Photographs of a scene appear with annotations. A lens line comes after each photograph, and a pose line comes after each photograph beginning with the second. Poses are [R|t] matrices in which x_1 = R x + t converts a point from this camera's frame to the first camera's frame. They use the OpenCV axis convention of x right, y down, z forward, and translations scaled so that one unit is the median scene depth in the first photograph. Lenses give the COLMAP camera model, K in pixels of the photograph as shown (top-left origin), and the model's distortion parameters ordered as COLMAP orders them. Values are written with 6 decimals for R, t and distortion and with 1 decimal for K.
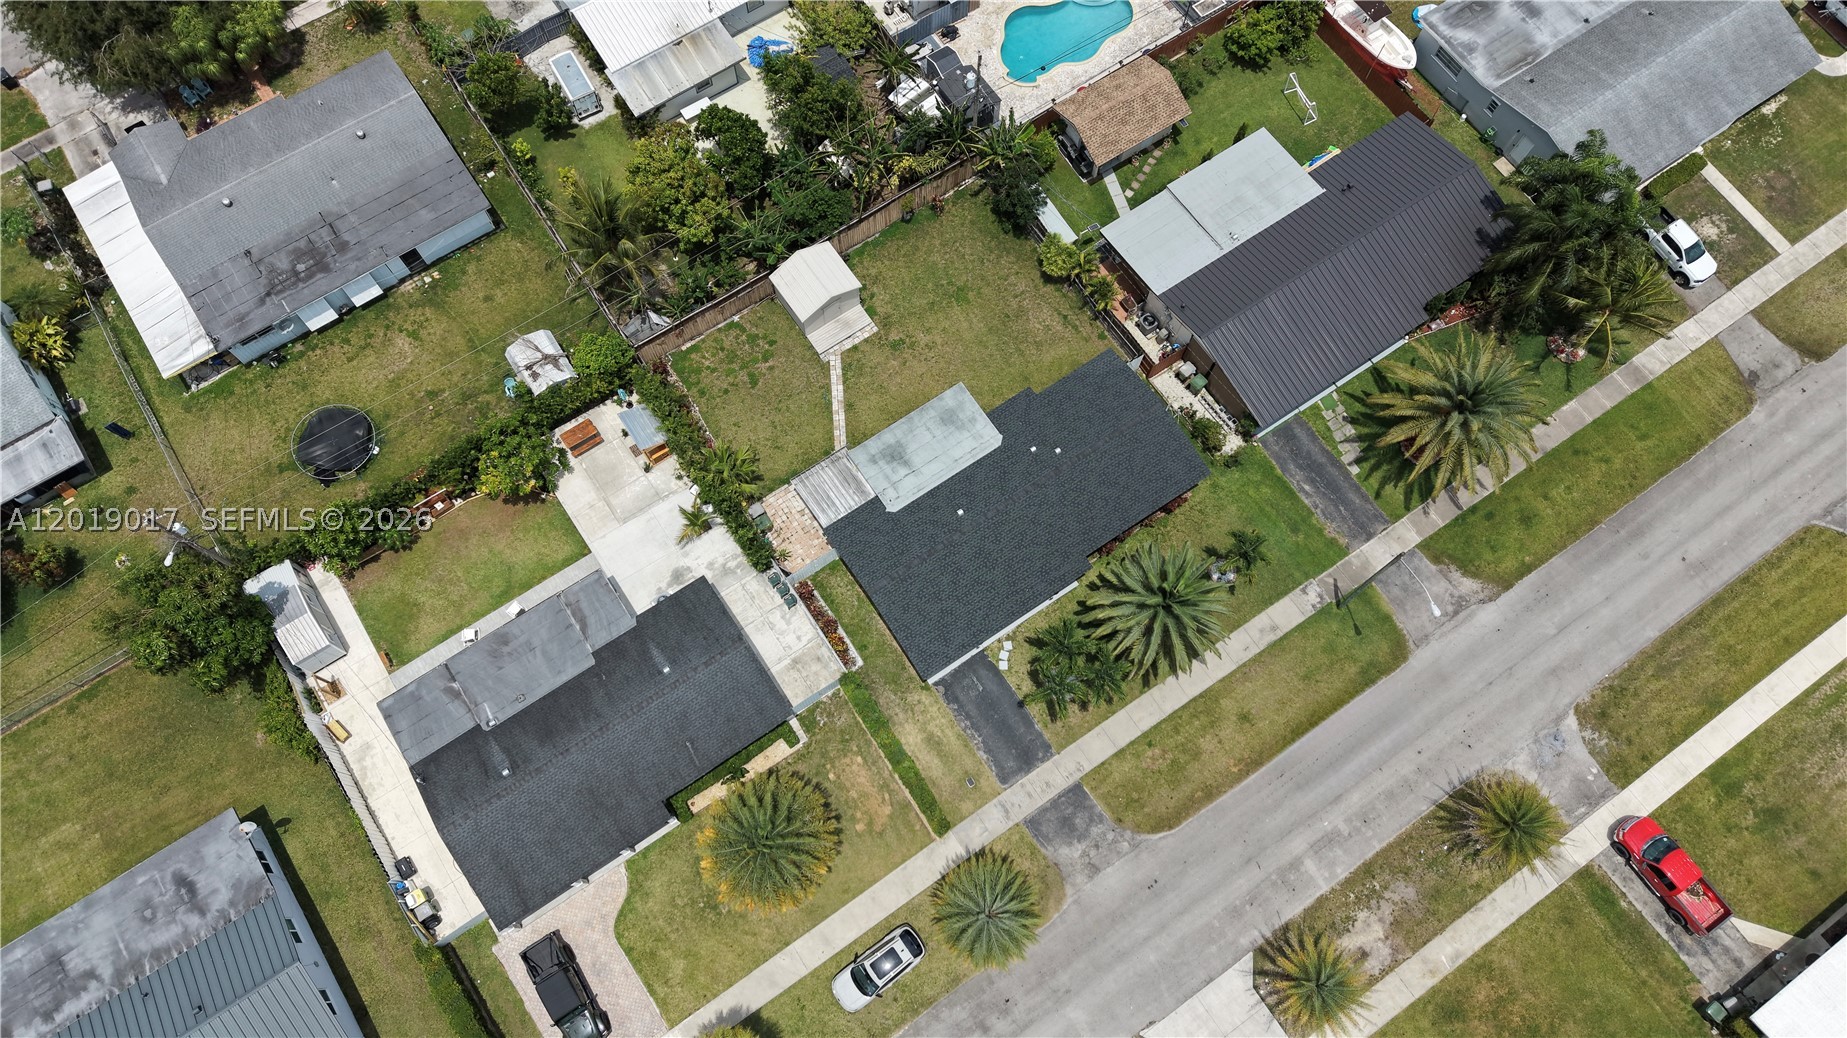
lens RADIAL K [[1238.0, 0, 923.5], [0, 1238.0, 519.0], [0, 0, 1]] dist [0.030002, -0.030236]
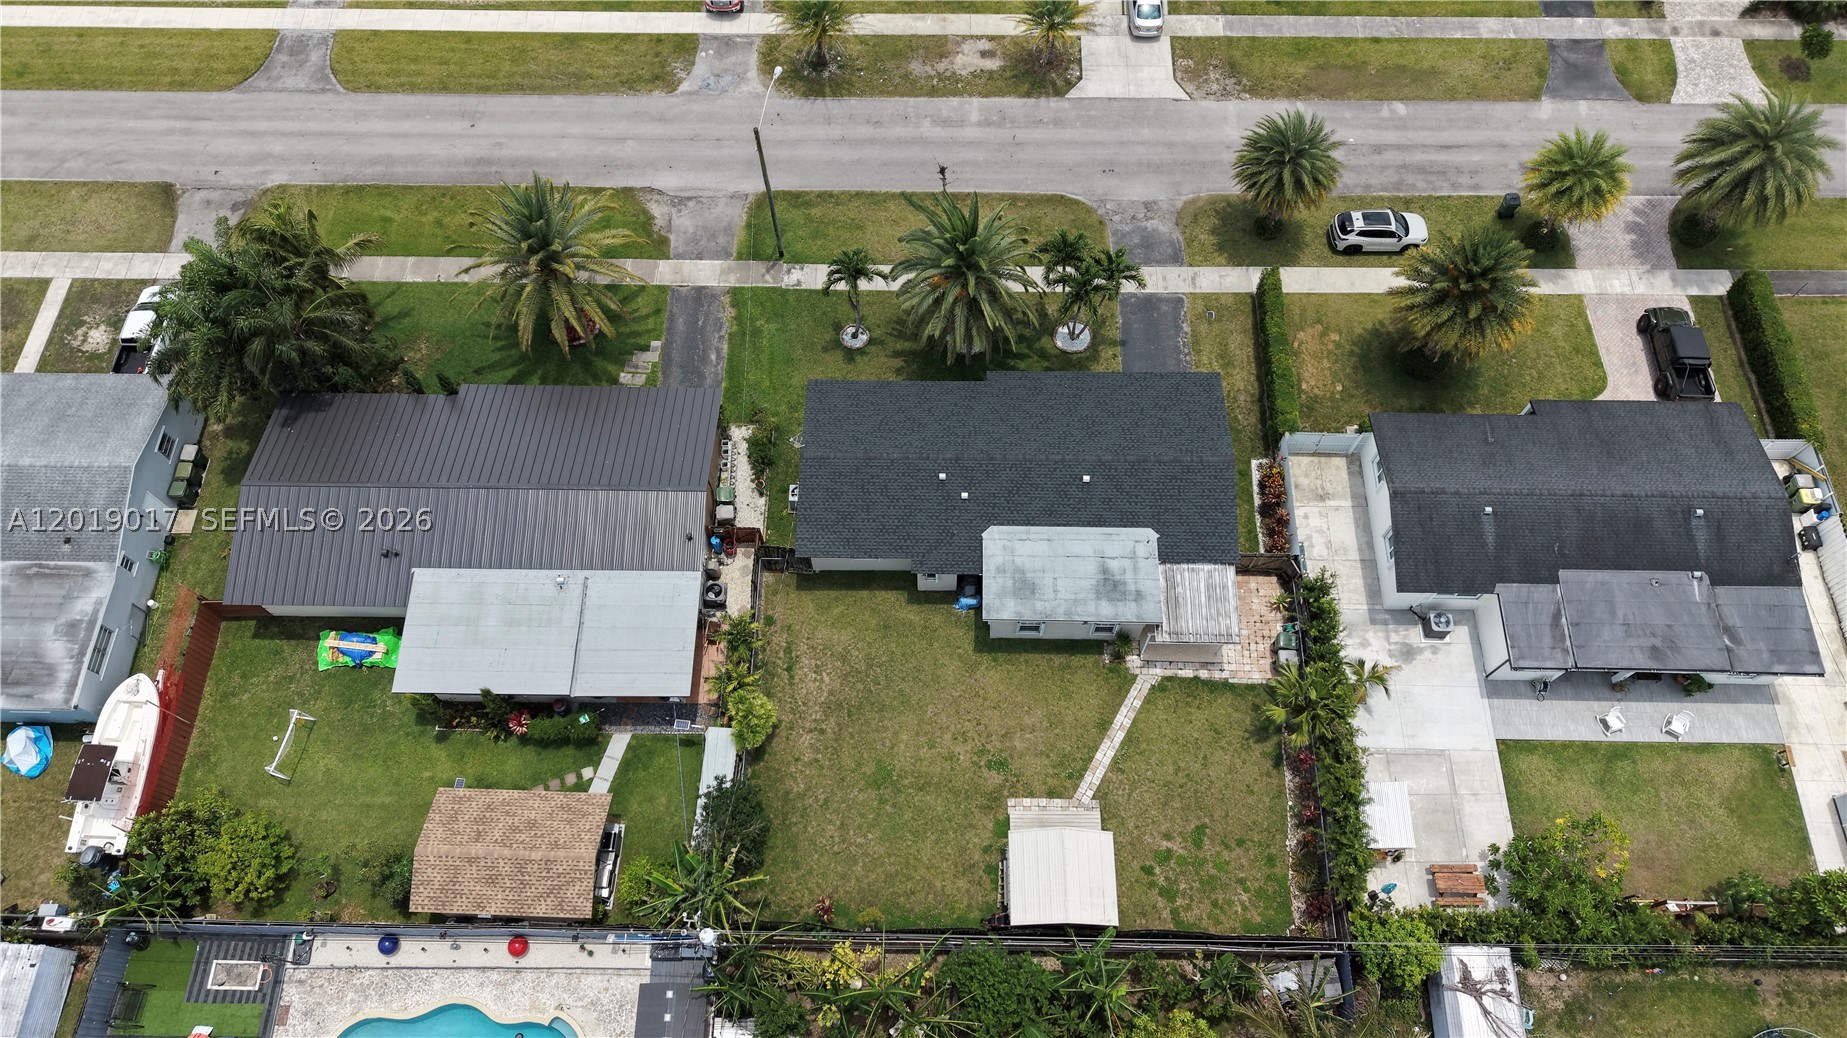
lens RADIAL K [[1238.0, 0, 923.5], [0, 1238.0, 519.0], [0, 0, 1]] dist [0.030002, -0.030236]
pose [[-0.818489, -0.519166, 0.246054, -0.093195], [0.542965, -0.559010, 0.626655, -0.568730], [-0.187792, 0.646509, 0.739433, 0.397514]]
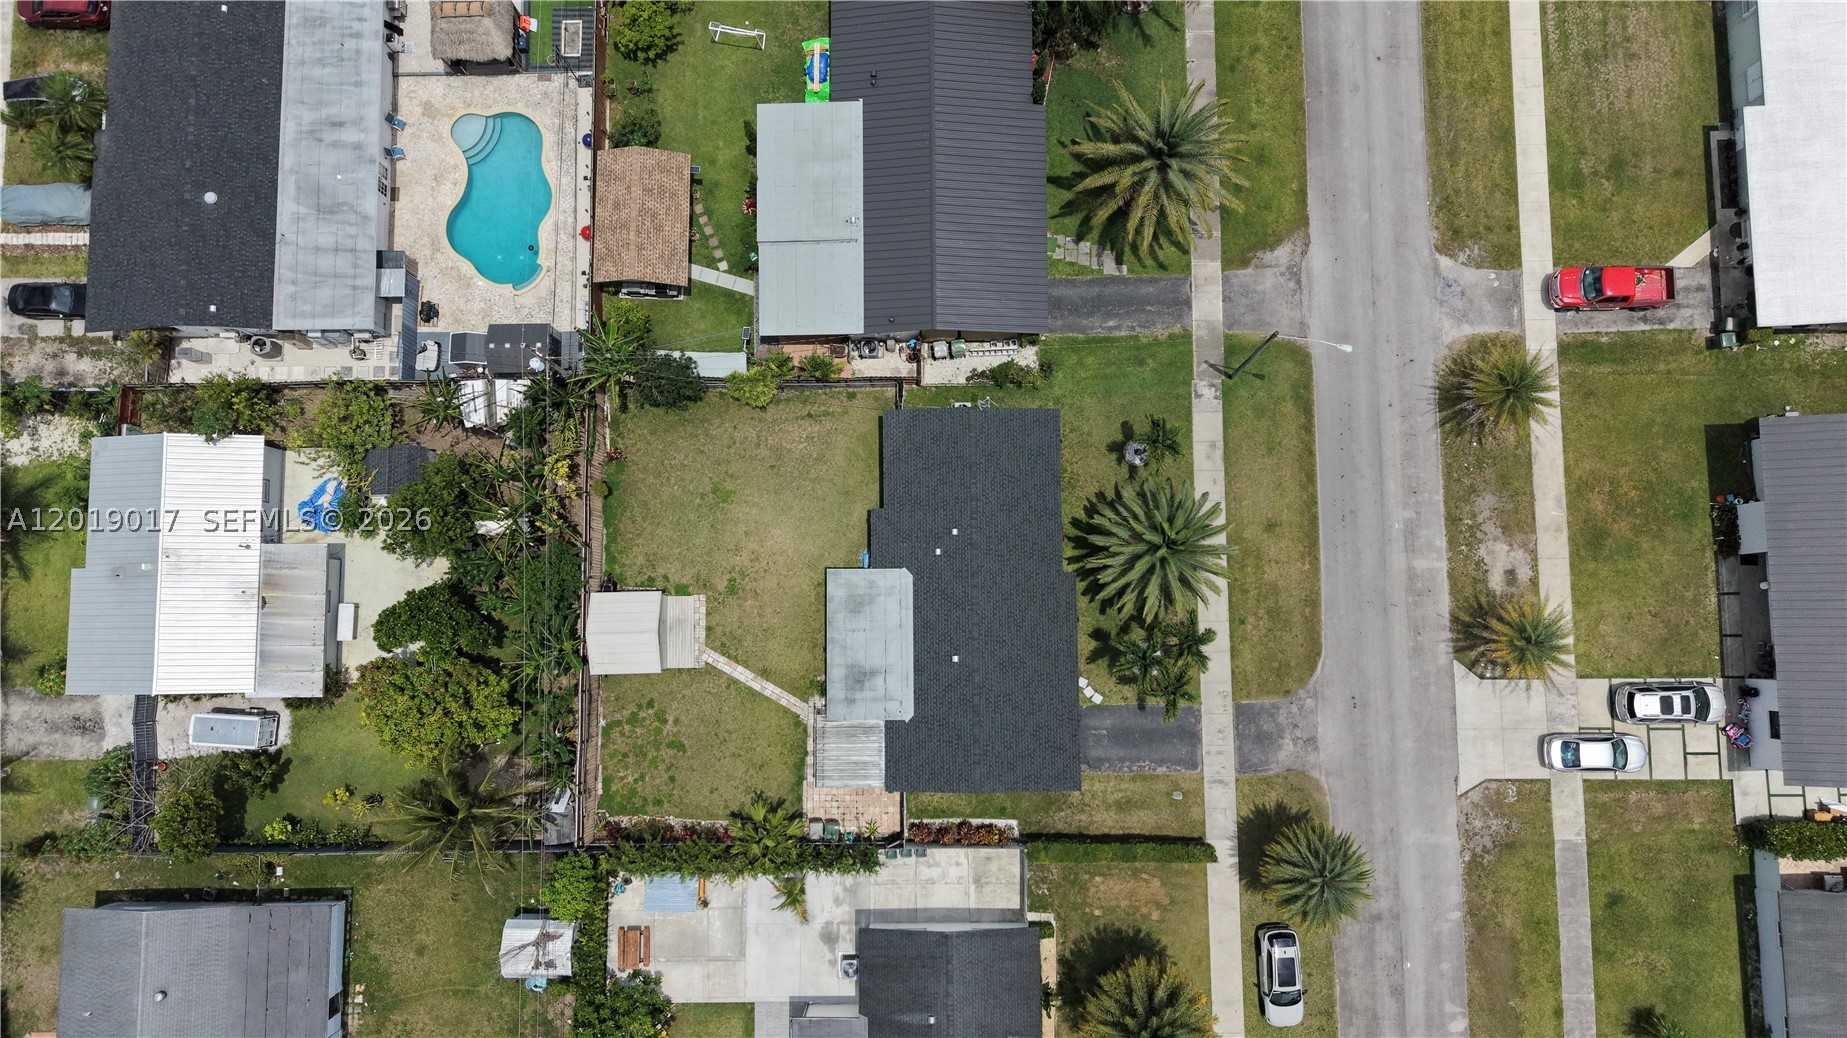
lens RADIAL K [[1238.0, 0, 923.5], [0, 1238.0, 519.0], [0, 0, 1]] dist [0.030002, -0.030236]
pose [[0.554764, -0.829585, 0.063454, 0.043103], [0.791260, 0.549632, 0.267976, -0.316152], [-0.257186, -0.098455, 0.961334, 0.106293]]
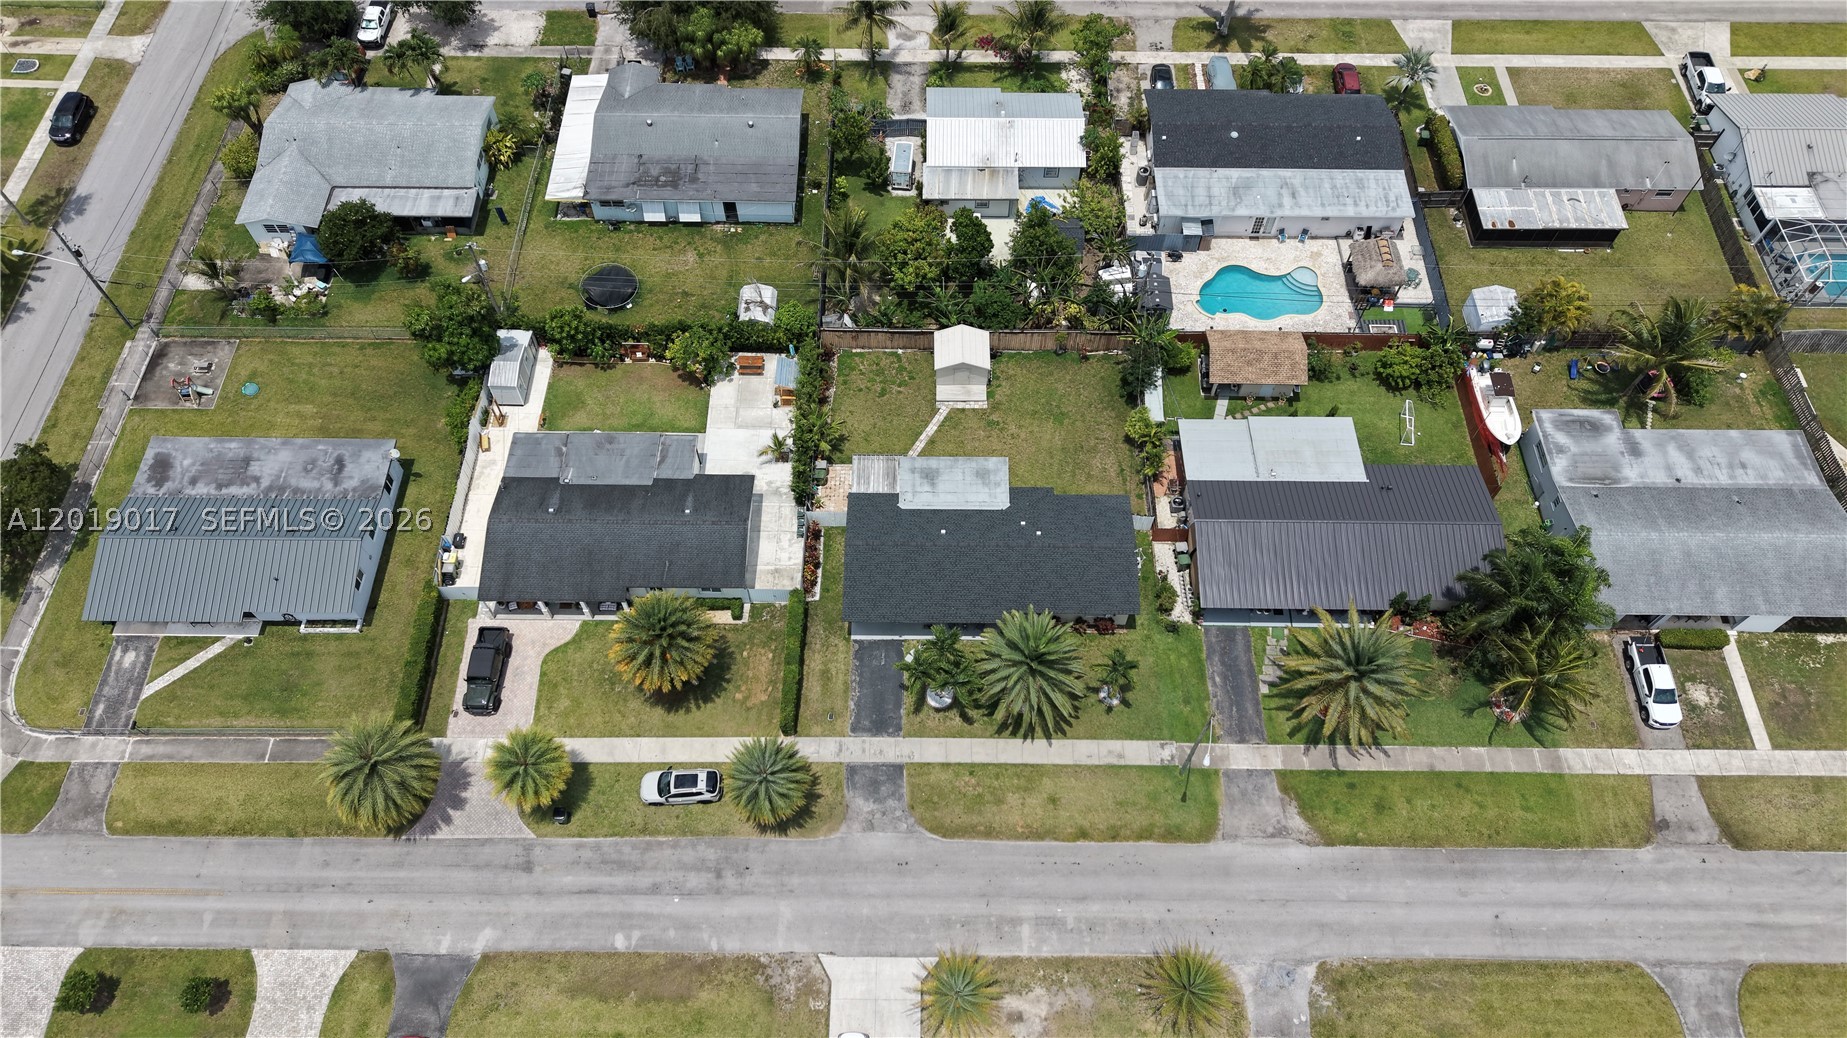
lens RADIAL K [[1238.0, 0, 923.5], [0, 1238.0, 519.0], [0, 0, 1]] dist [0.030002, -0.030236]
pose [[0.824017, 0.482887, -0.296336, 0.356732], [-0.536214, 0.833587, -0.132693, 0.151722], [0.182946, 0.268241, 0.945821, -0.182366]]
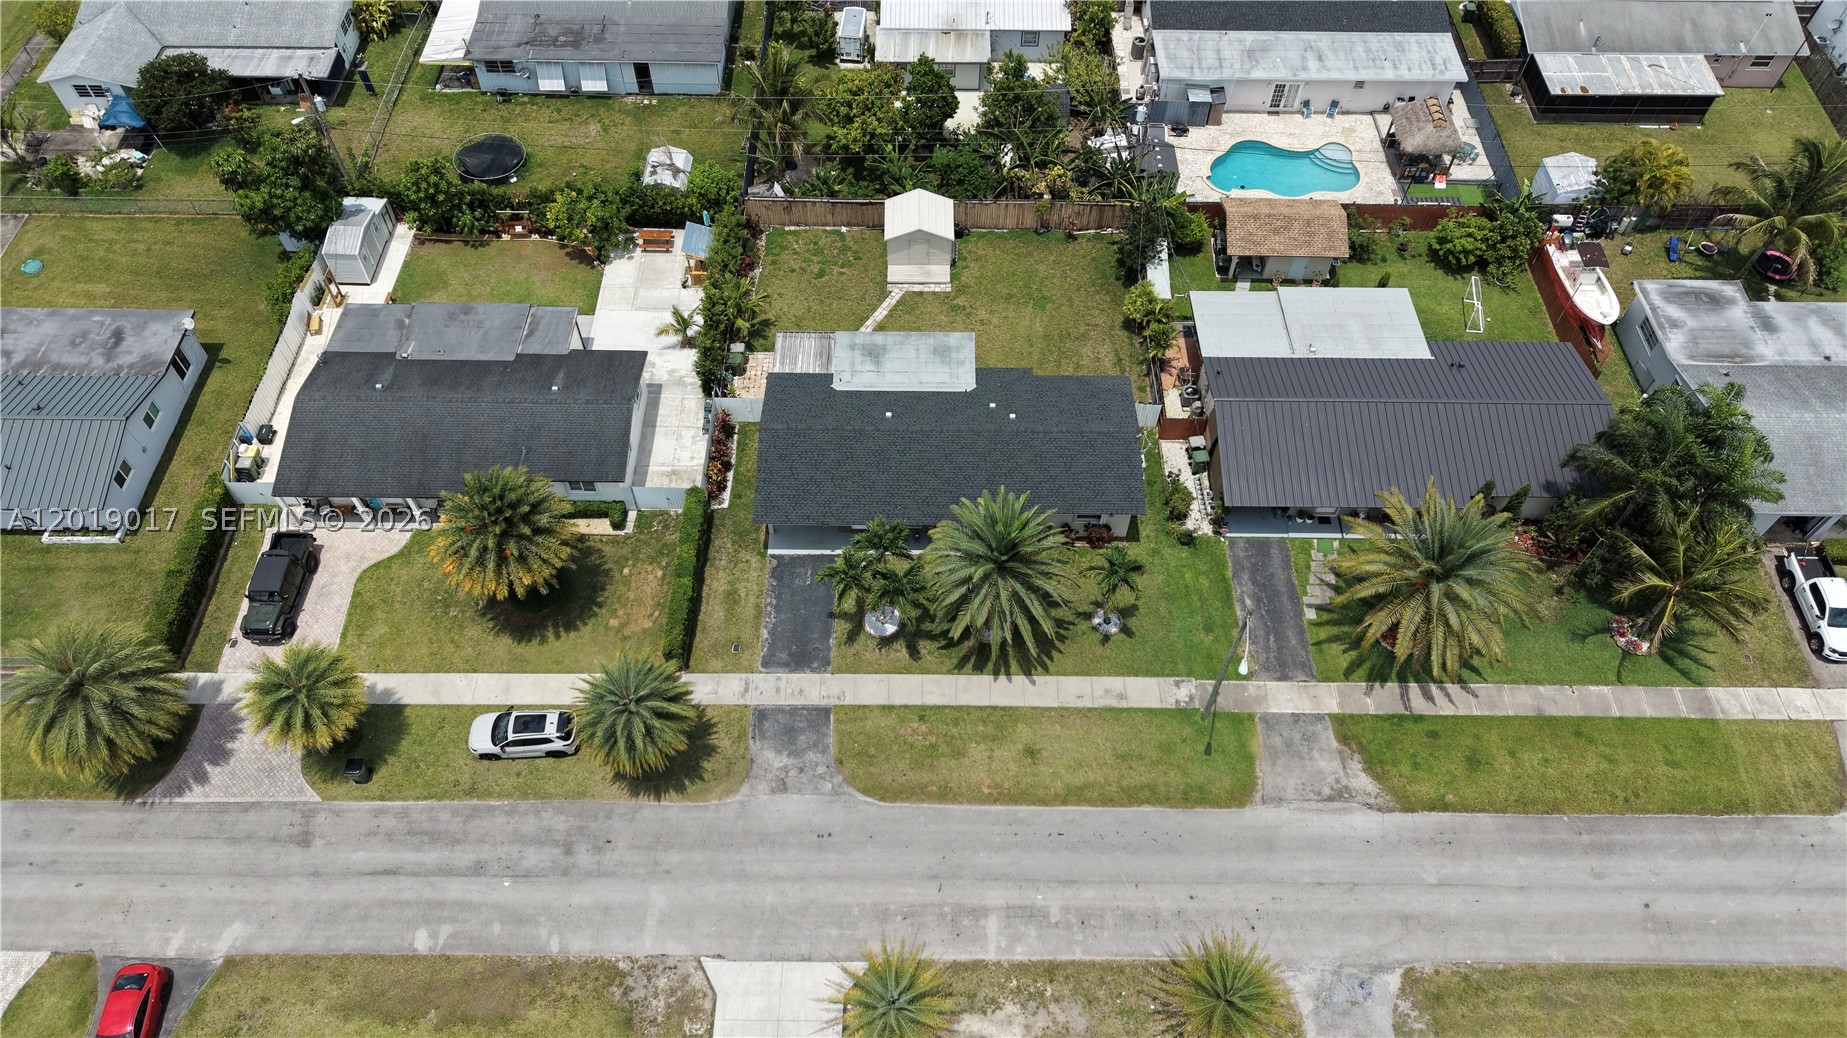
lens RADIAL K [[1238.0, 0, 923.5], [0, 1238.0, 519.0], [0, 0, 1]] dist [0.030002, -0.030236]
pose [[0.825119, 0.457739, -0.331139, 0.386645], [-0.535809, 0.819873, -0.201783, 0.228592], [0.179128, 0.343922, 0.921754, 0.133969]]
